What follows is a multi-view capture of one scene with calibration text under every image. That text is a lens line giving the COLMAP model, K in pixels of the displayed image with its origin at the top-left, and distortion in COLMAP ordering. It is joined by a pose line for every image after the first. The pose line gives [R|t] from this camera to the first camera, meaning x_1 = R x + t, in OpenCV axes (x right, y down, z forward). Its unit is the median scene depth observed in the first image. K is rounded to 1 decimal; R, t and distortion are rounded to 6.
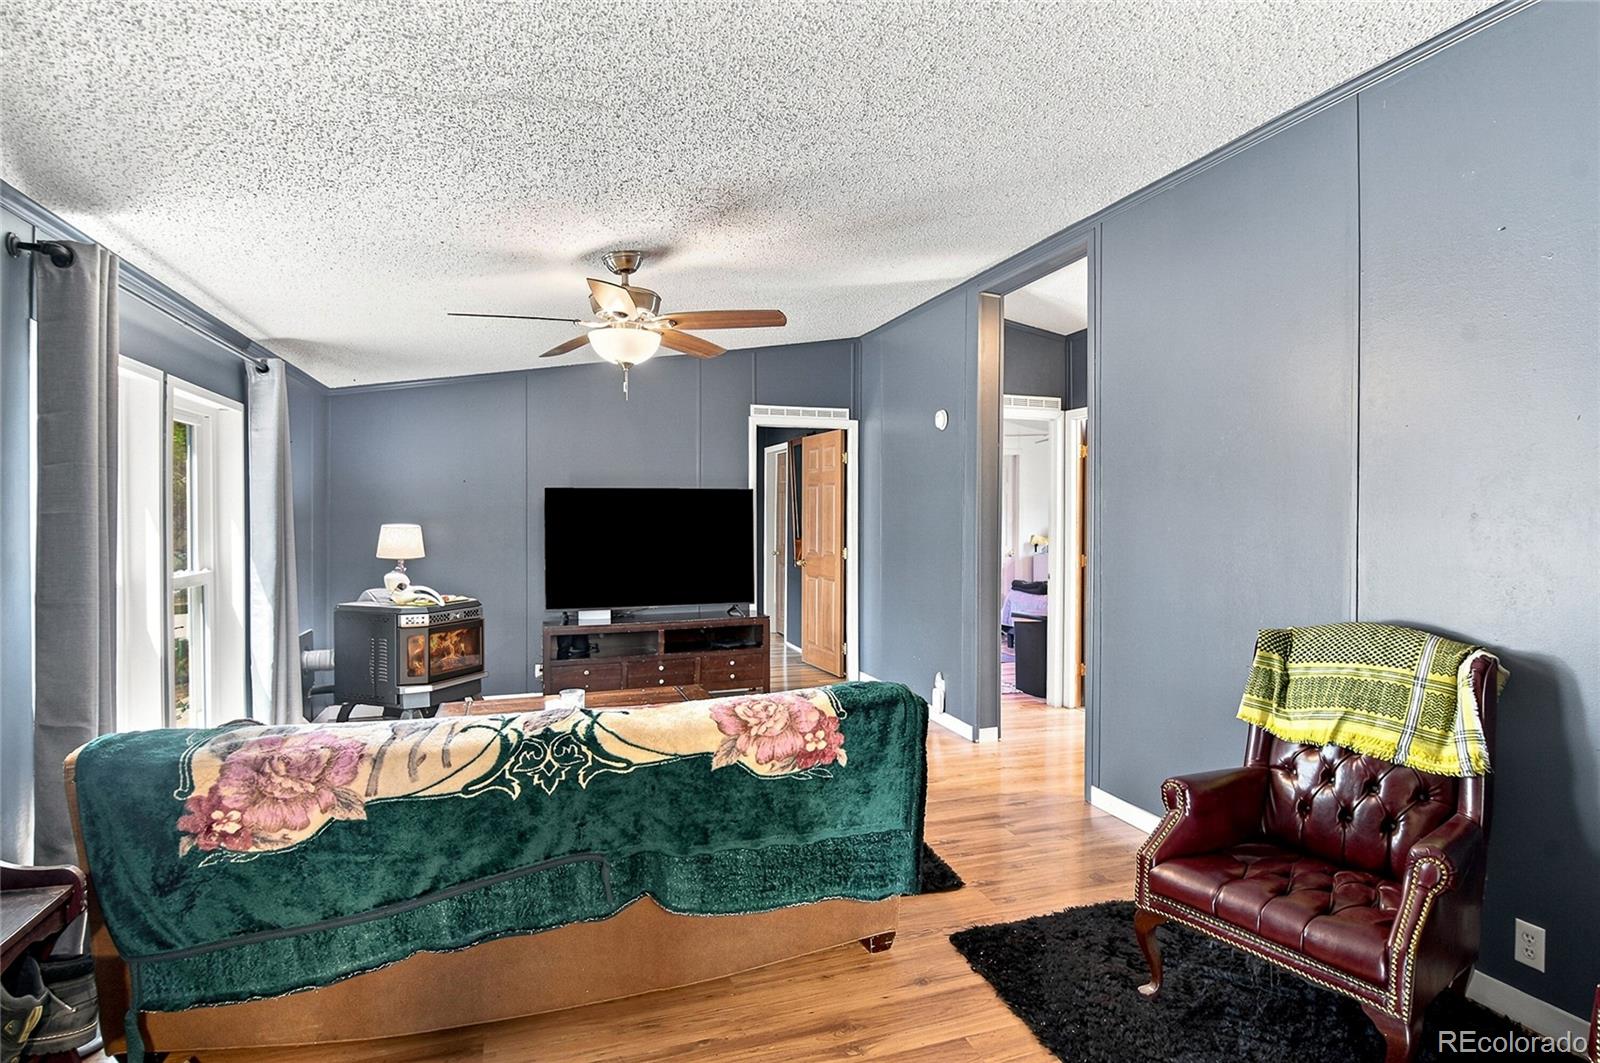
lens RADIAL K [[837.4, 0, 800.0], [0, 837.4, 531.5], [0, 0, 1]] dist [-0.005553, -0.001799]
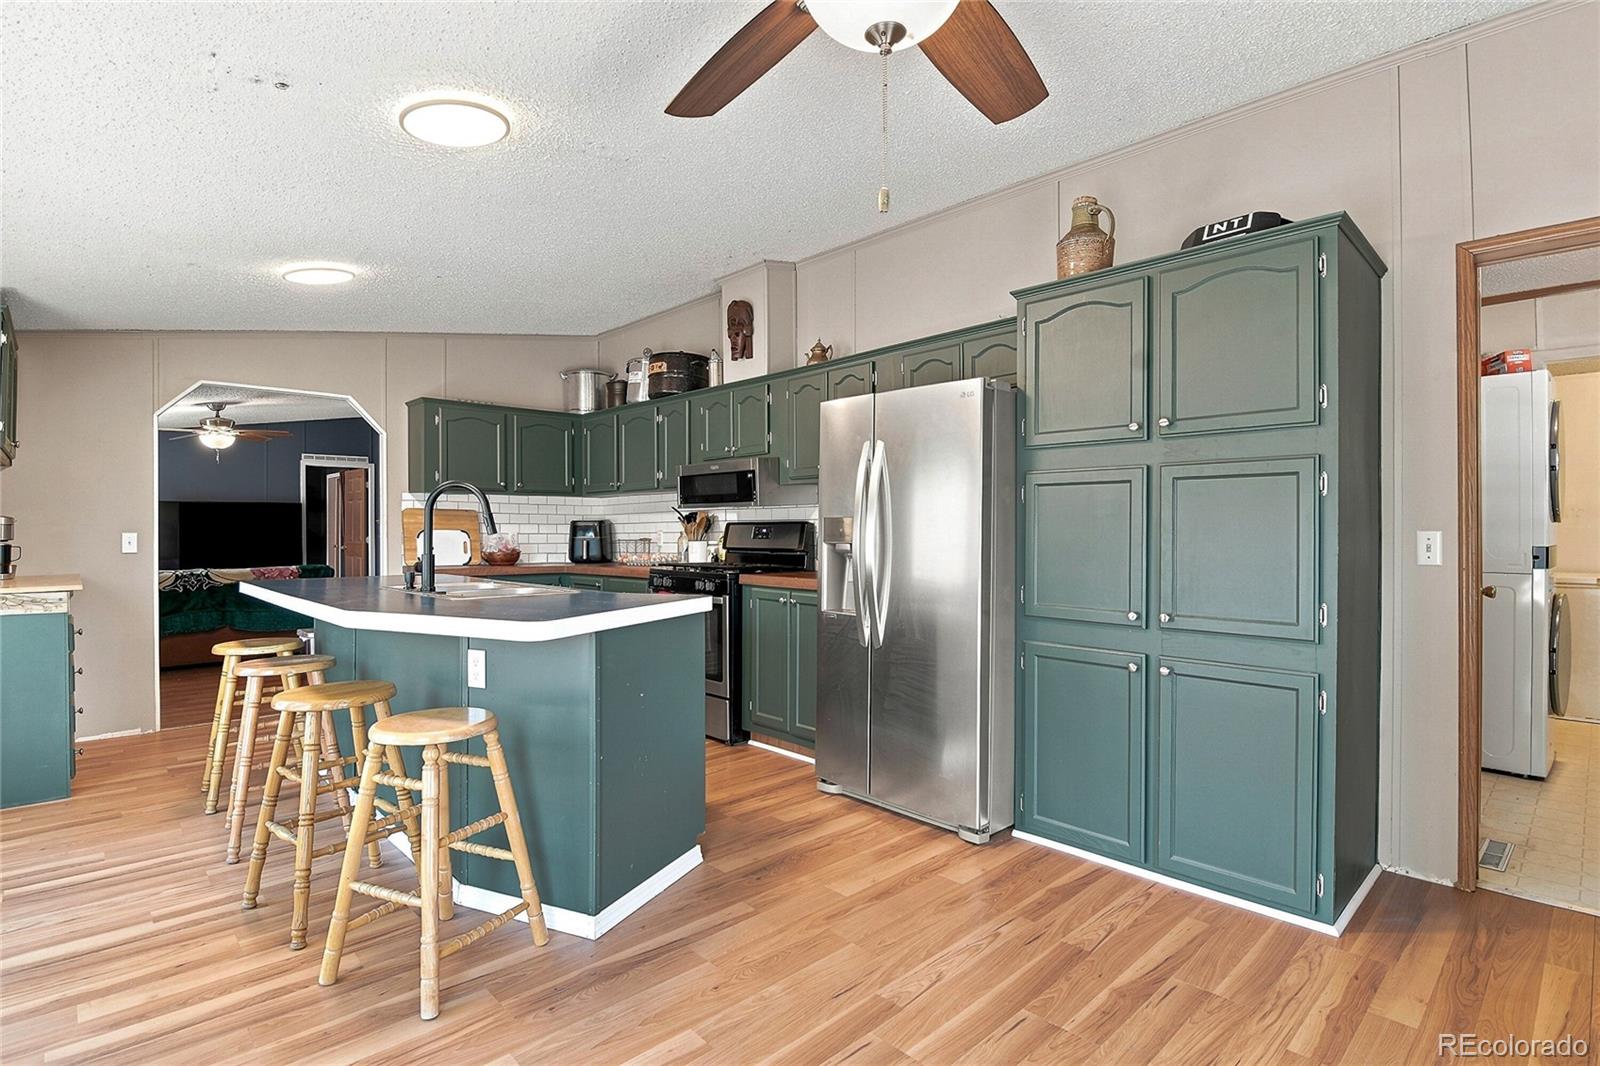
lens RADIAL K [[780.8, 0, 800.0], [0, 780.8, 533.0], [0, 0, 1]] dist [0.001288, 0.000801]
pose [[0.901593, 0.000706, 0.432584, 0.489633], [0.004662, 0.999925, -0.011349, 0.109113], [-0.432560, 0.012249, 0.901522, -2.603162]]
